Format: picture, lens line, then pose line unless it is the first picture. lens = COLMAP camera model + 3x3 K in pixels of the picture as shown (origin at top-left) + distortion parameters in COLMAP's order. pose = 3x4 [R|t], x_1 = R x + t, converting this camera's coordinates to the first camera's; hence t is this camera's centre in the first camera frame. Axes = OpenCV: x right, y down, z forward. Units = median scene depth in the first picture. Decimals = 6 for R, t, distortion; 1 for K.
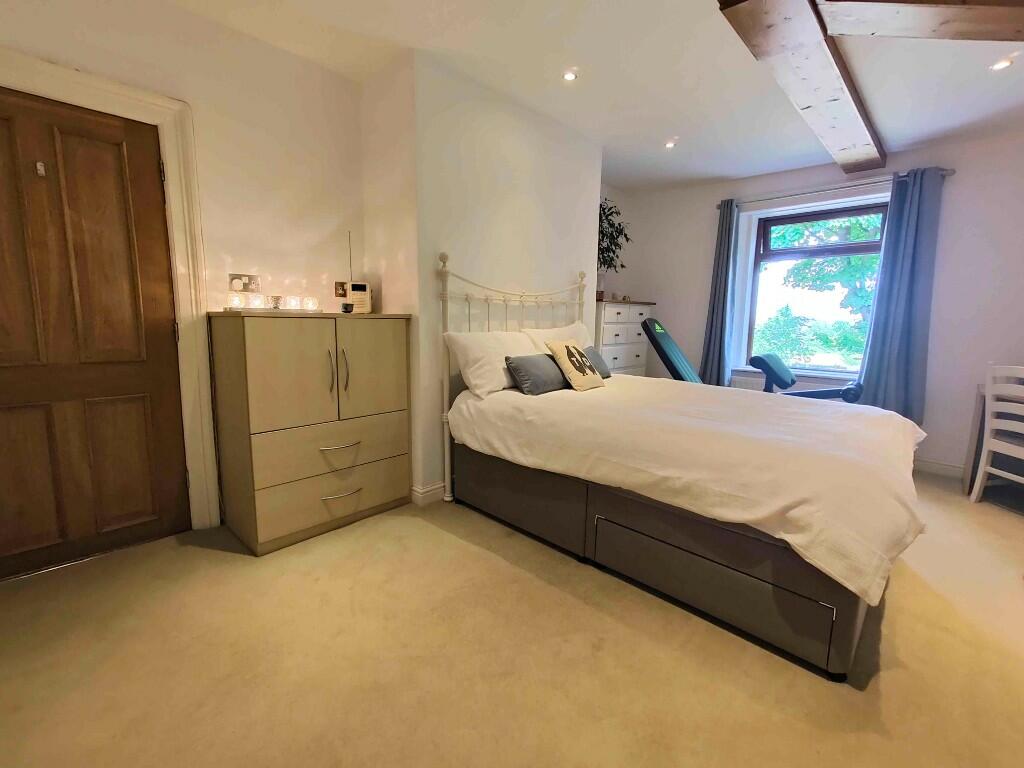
lens RADIAL K [[452.4, 0, 510.7], [0, 452.4, 377.8], [0, 0, 1]] dist [0.009606, -0.000487]
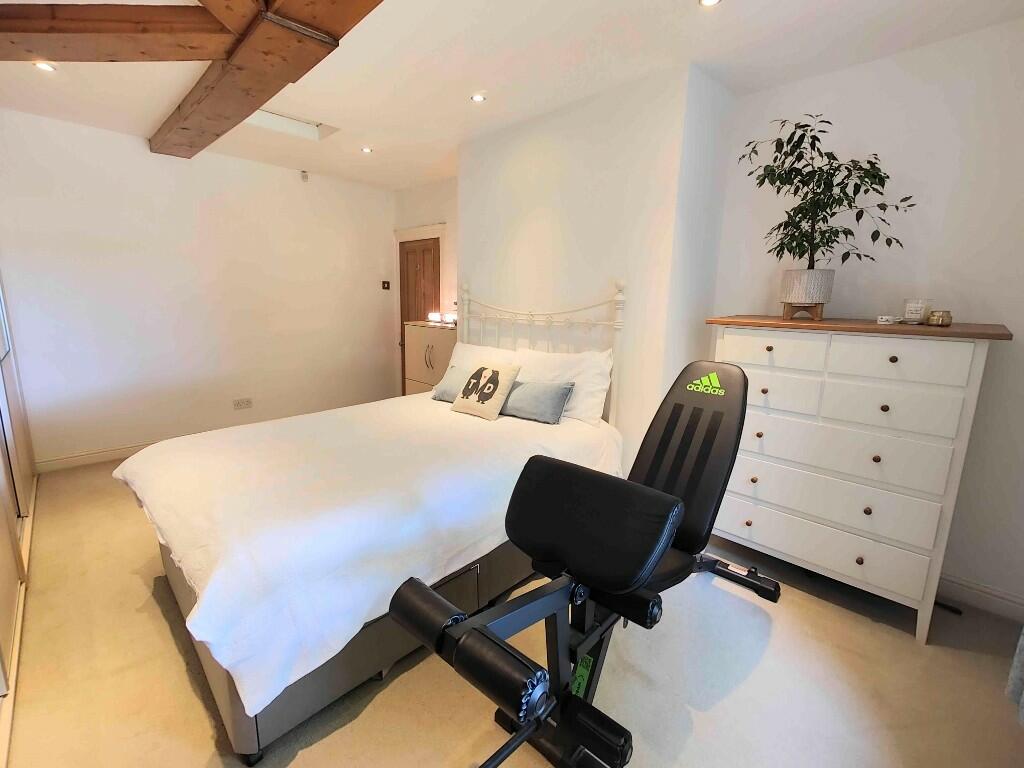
lens RADIAL K [[452.4, 0, 510.7], [0, 452.4, 377.8], [0, 0, 1]] dist [0.009606, -0.000487]
pose [[-0.016992, 0.157447, -0.987381, 1.049728], [-0.160722, 0.974252, 0.158119, -0.202117], [0.986853, 0.161381, 0.008751, 1.001255]]
